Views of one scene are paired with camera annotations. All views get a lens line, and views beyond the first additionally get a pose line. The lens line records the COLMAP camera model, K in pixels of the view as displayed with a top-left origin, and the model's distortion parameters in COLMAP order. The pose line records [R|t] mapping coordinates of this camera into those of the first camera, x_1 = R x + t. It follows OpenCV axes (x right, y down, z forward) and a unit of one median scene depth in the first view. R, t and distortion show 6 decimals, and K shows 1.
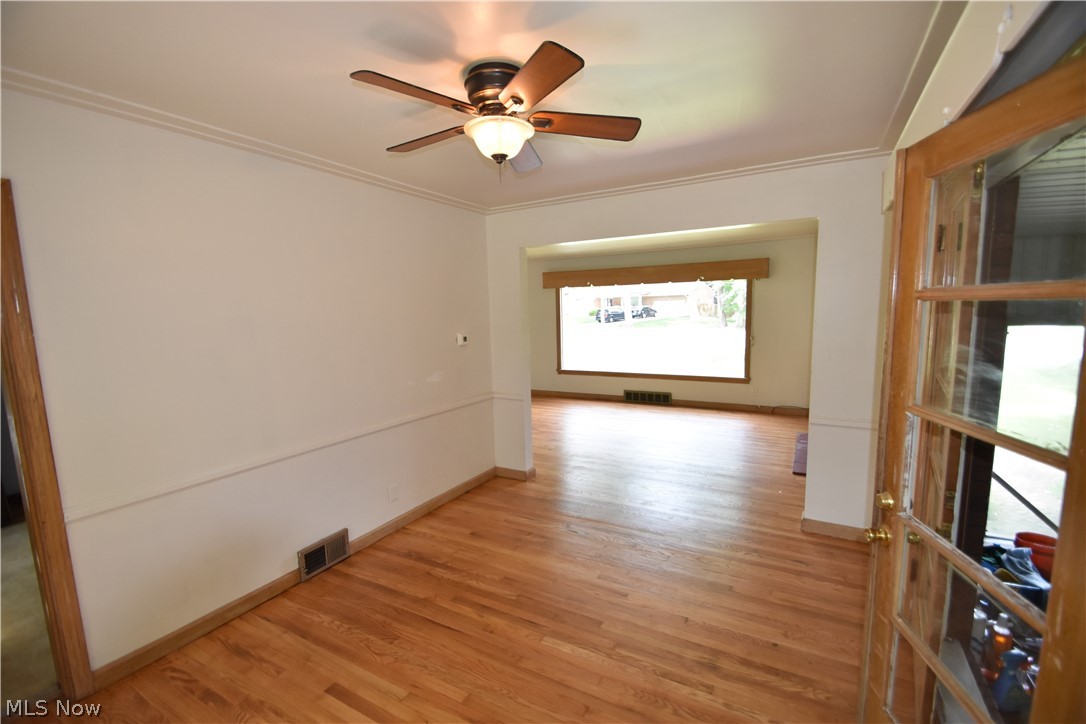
lens RADIAL K [[482.0, 0, 543.0], [0, 482.0, 362.0], [0, 0, 1]] dist [0.000822, 0.000046]
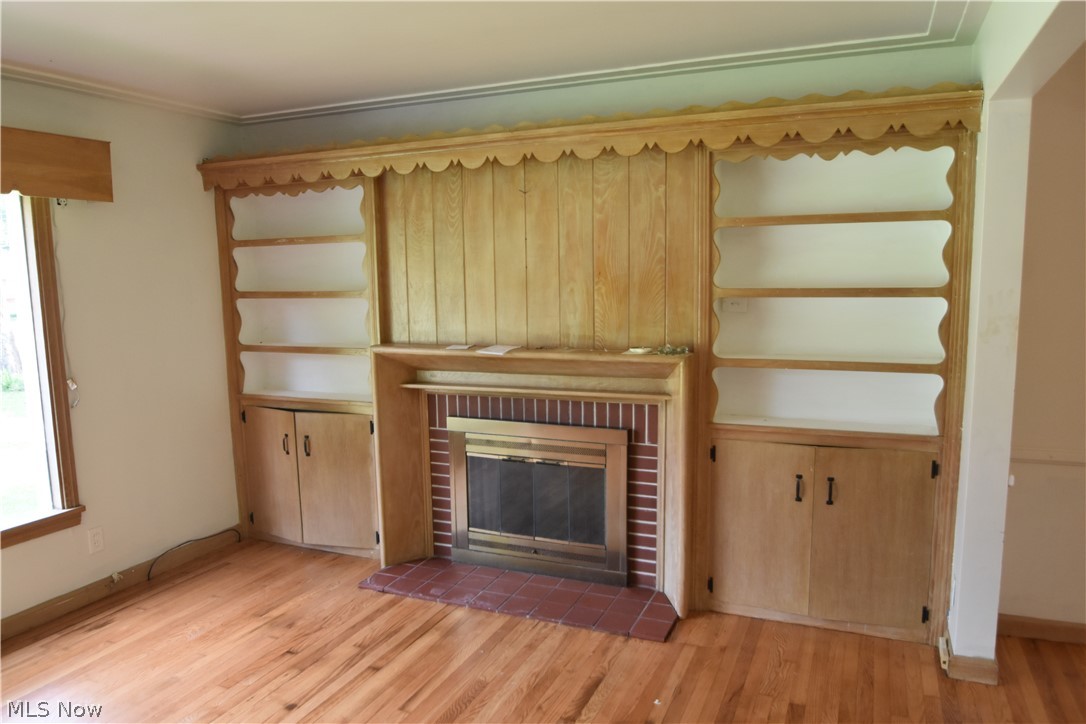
lens RADIAL K [[761.8, 0, 540.6], [0, 761.8, 373.9], [0, 0, 1]] dist [-0.033865, 0.001242]
pose [[-0.104750, -0.105752, 0.988860, -0.078331], [0.128376, 0.984573, 0.118892, -0.061771], [-0.986178, 0.139400, -0.089558, 0.597138]]
